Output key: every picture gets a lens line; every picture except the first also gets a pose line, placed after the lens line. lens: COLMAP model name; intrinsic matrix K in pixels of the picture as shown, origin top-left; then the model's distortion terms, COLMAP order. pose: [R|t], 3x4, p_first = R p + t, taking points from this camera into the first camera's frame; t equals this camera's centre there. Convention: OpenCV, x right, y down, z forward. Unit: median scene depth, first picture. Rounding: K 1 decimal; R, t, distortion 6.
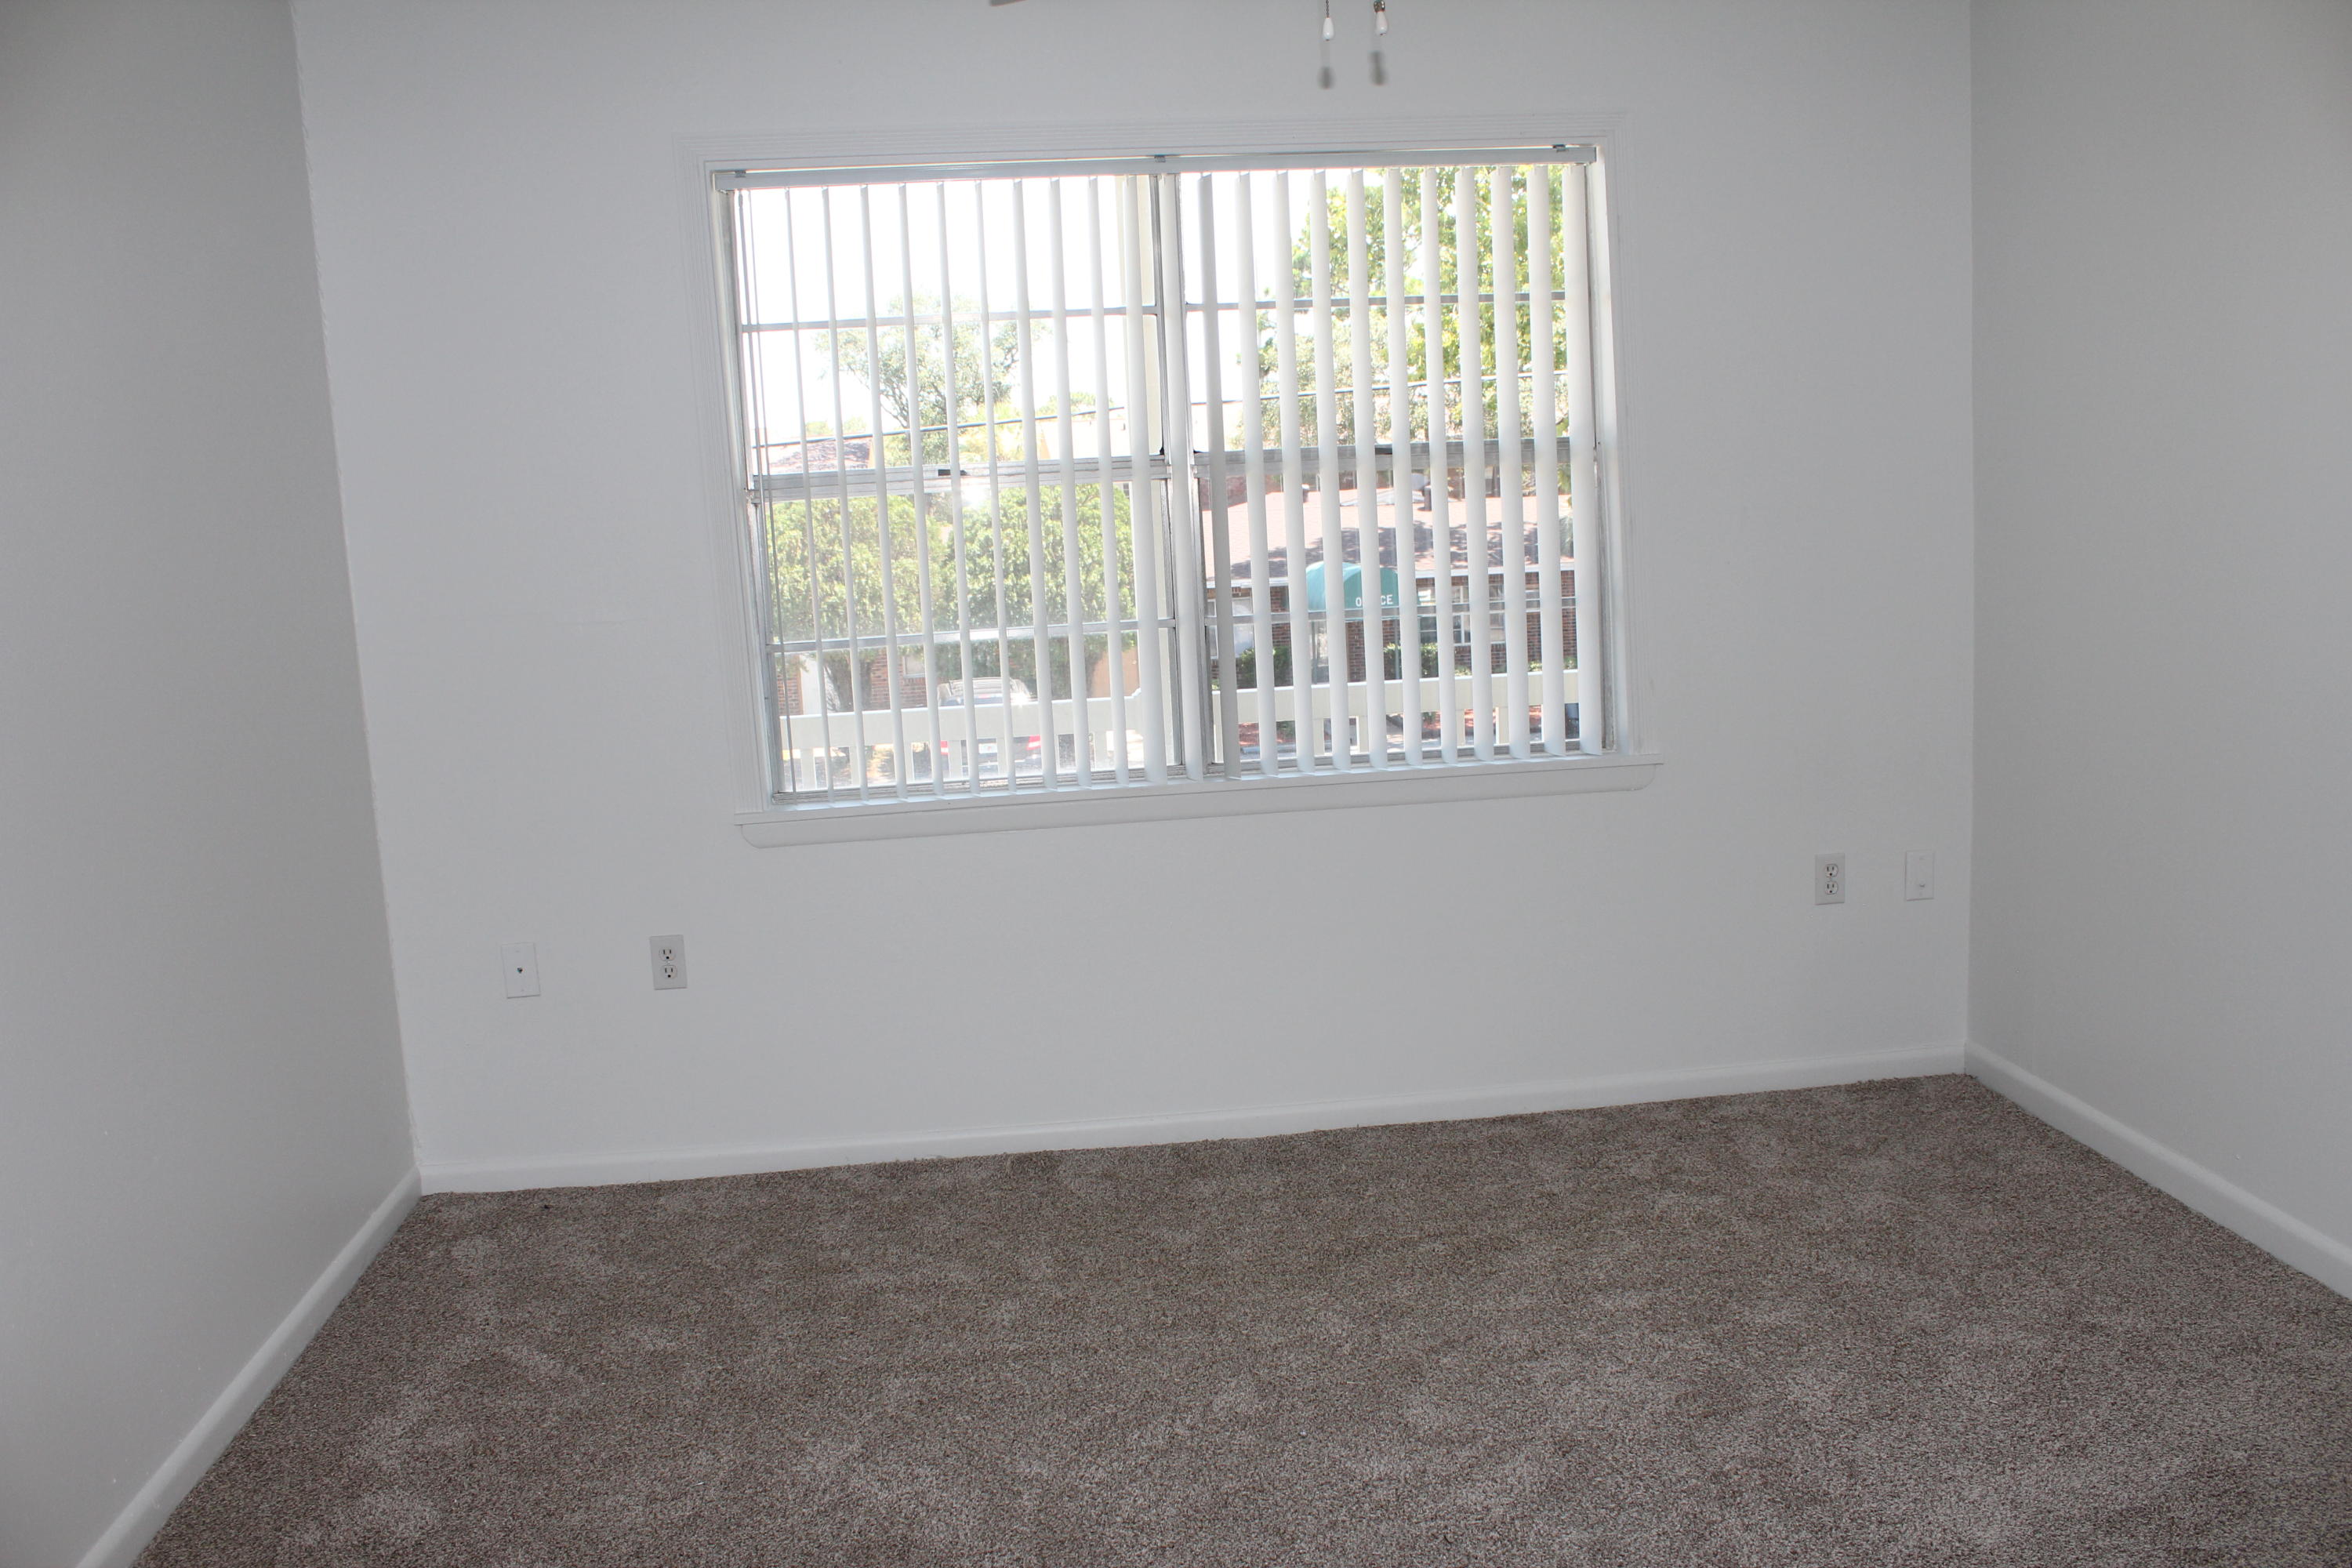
lens RADIAL K [[1941.6, 0, 1176.0], [0, 1941.6, 784.0], [0, 0, 1]] dist [-0.156768, 0.118995]
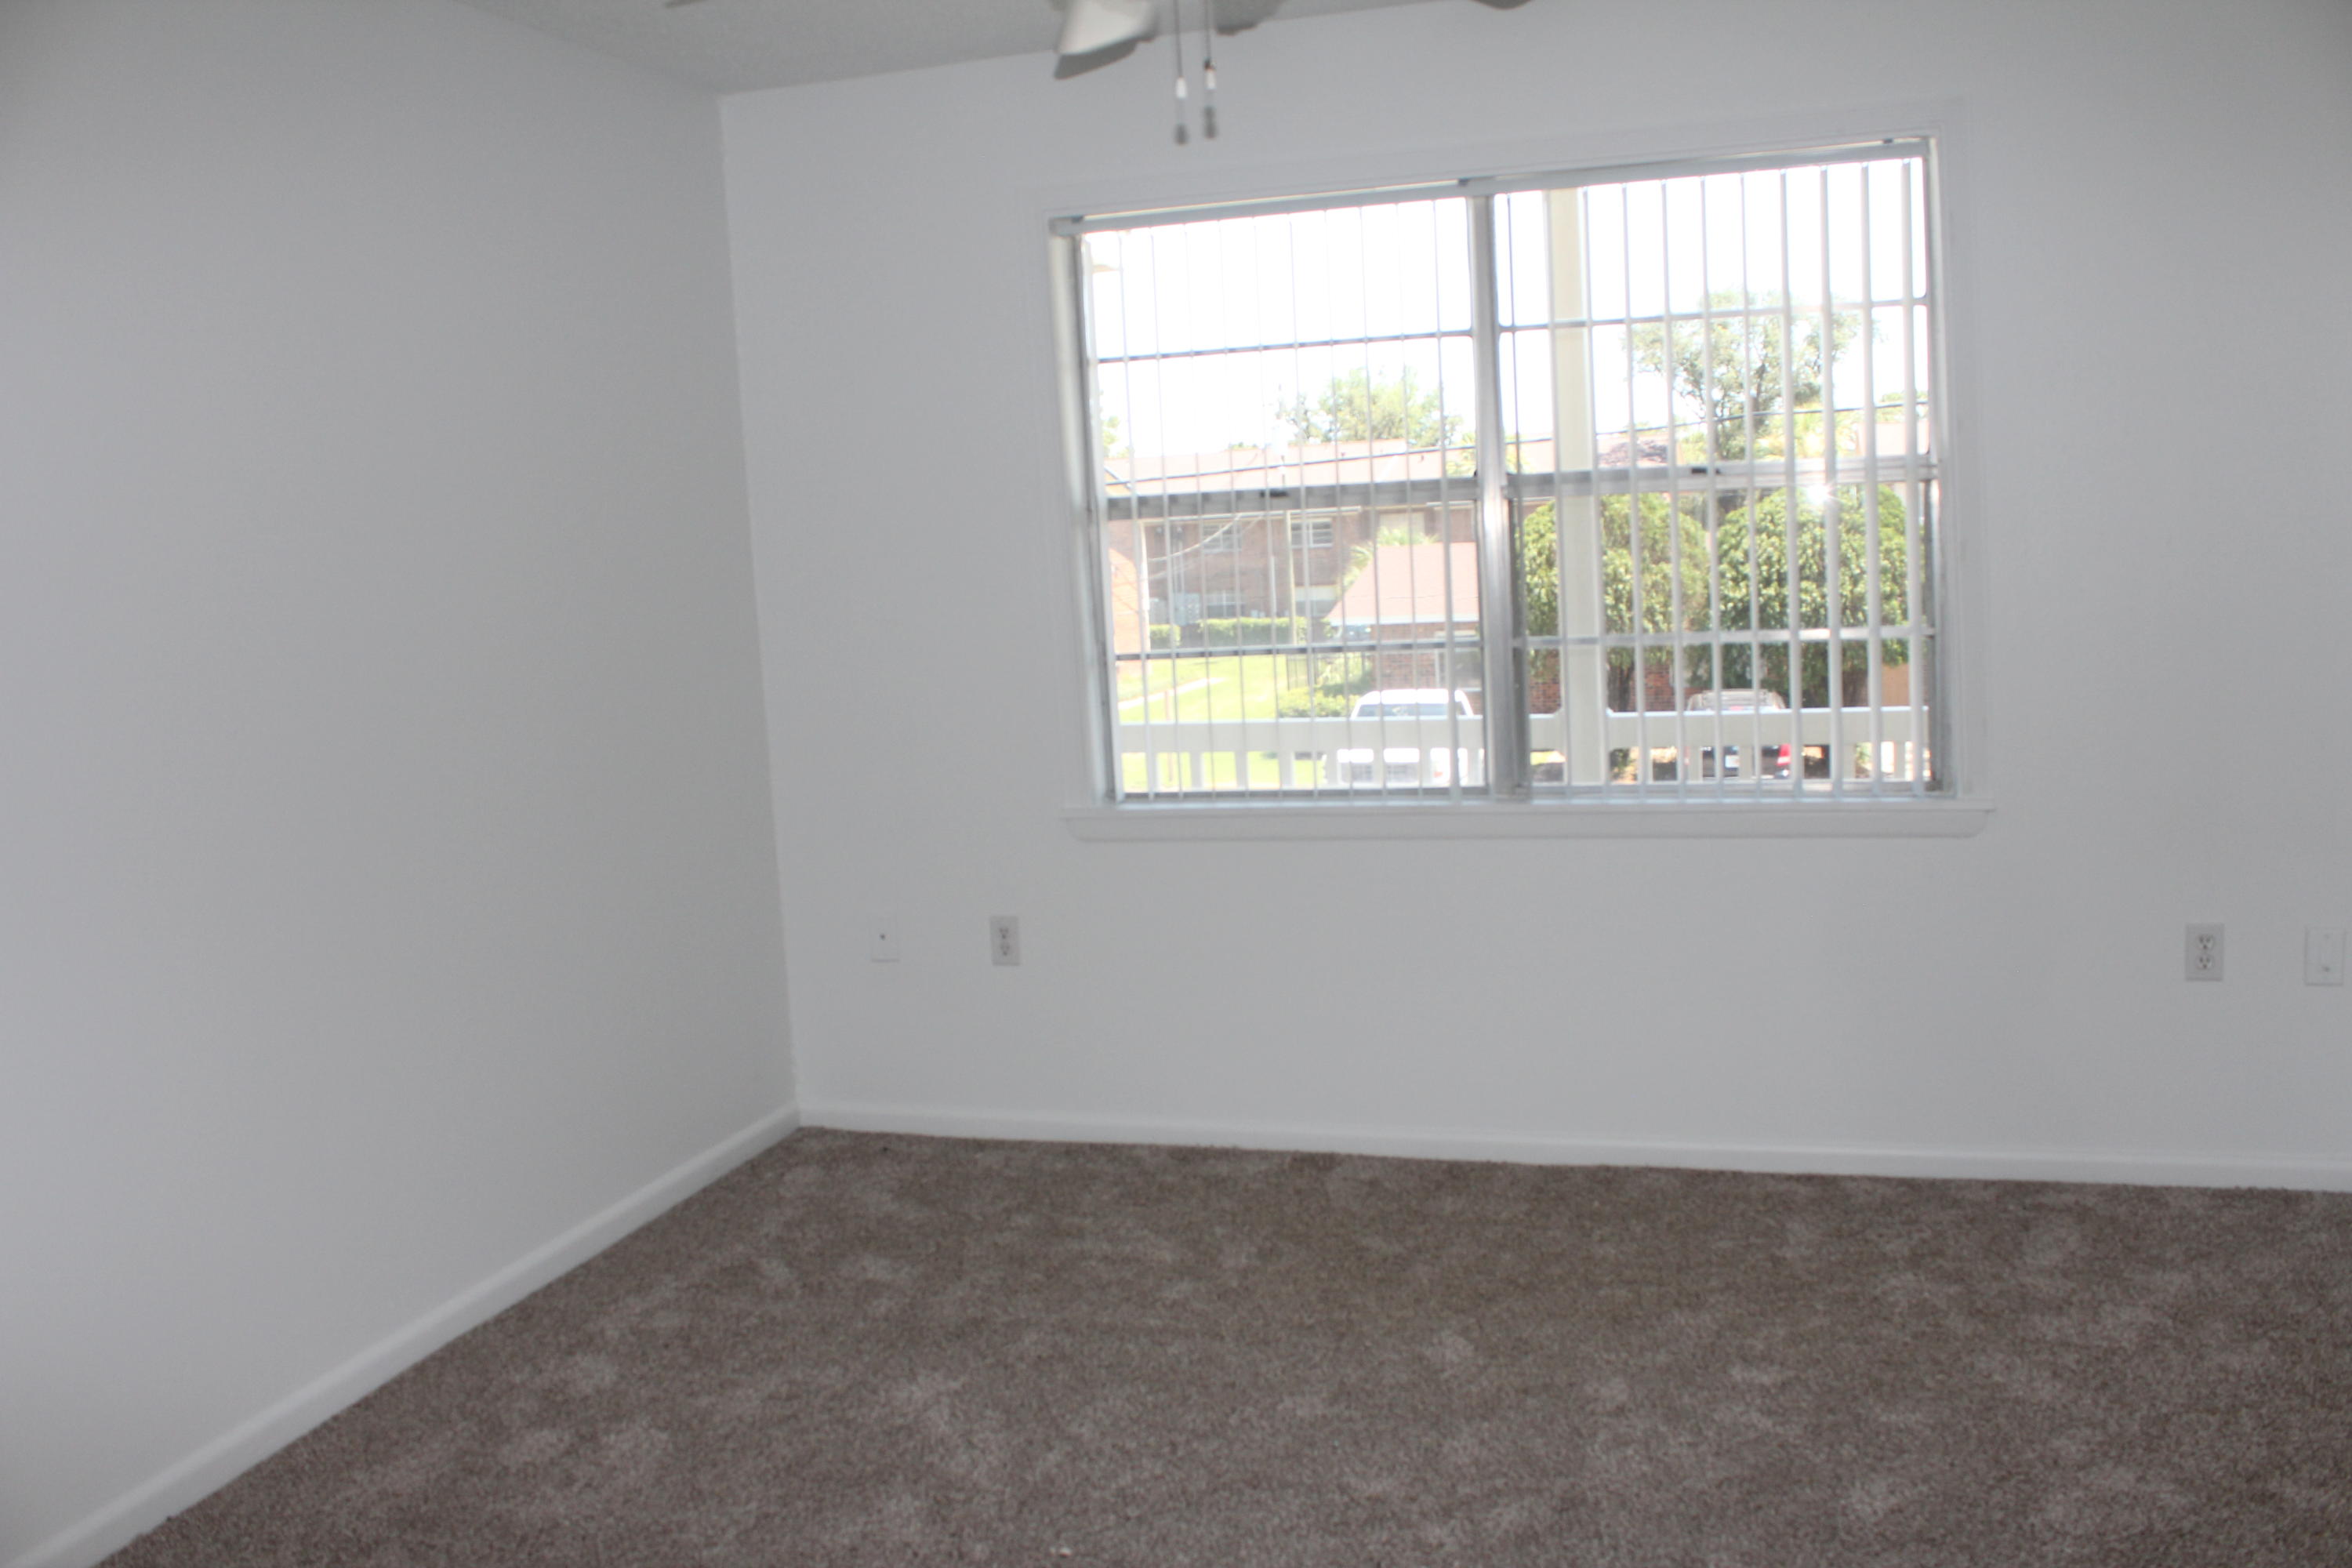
lens RADIAL K [[1950.9, 0, 1179.2], [0, 1950.9, 800.1], [0, 0, 1]] dist [-0.165901, 0.142480]
pose [[0.916567, 0.054057, -0.396211, 0.265882], [-0.051405, 0.998528, 0.017315, -0.012021], [0.396564, 0.004497, 0.917996, 0.016536]]
